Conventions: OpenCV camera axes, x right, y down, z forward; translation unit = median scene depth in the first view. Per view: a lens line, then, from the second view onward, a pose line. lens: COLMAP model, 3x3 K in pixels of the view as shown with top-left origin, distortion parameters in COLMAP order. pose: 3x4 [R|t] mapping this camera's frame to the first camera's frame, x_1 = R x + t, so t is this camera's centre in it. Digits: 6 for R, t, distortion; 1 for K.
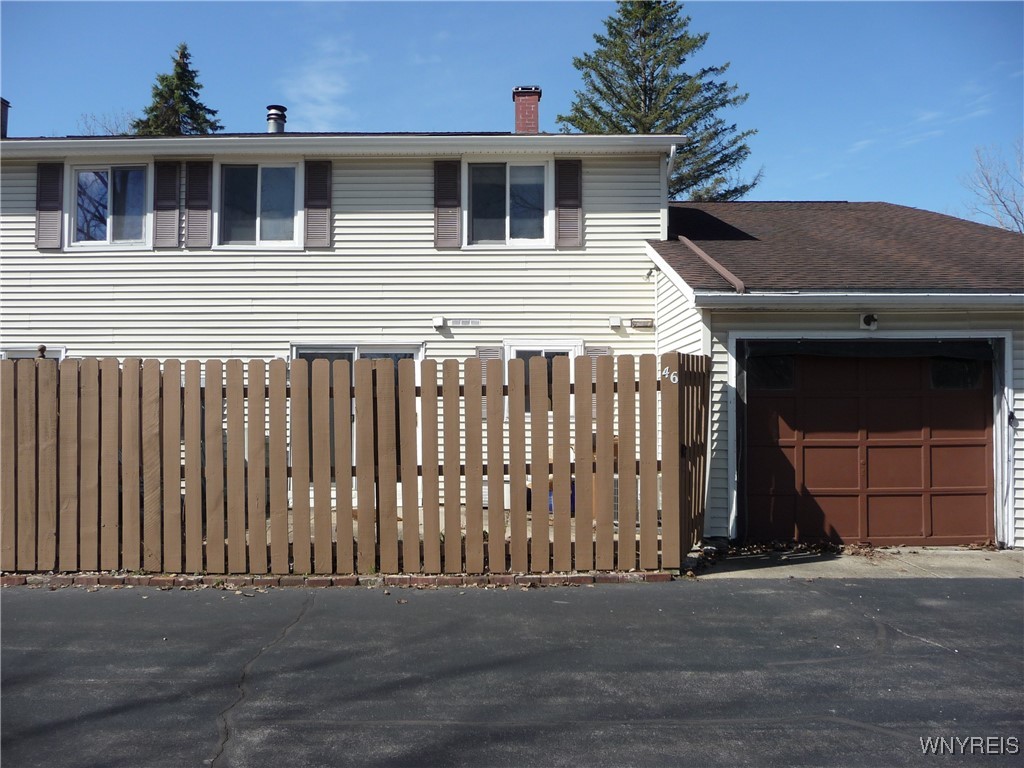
lens RADIAL K [[825.2, 0, 512.0], [0, 825.2, 384.0], [0, 0, 1]] dist [0.003372, -0.001852]
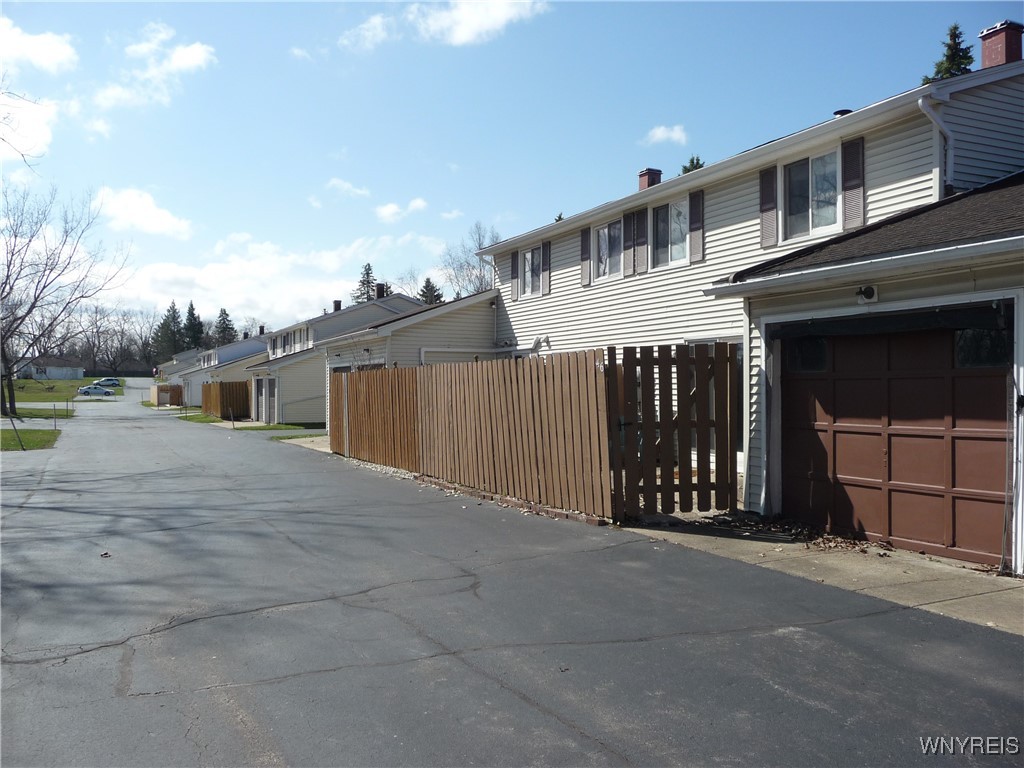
lens RADIAL K [[850.4, 0, 512.0], [0, 850.4, 384.0], [0, 0, 1]] dist [-0.004285, -0.006227]
pose [[0.439838, -0.003131, -0.898072, 0.804660], [0.021791, 0.999737, 0.007187, 0.004624], [0.897813, -0.022731, 0.439790, 0.180898]]
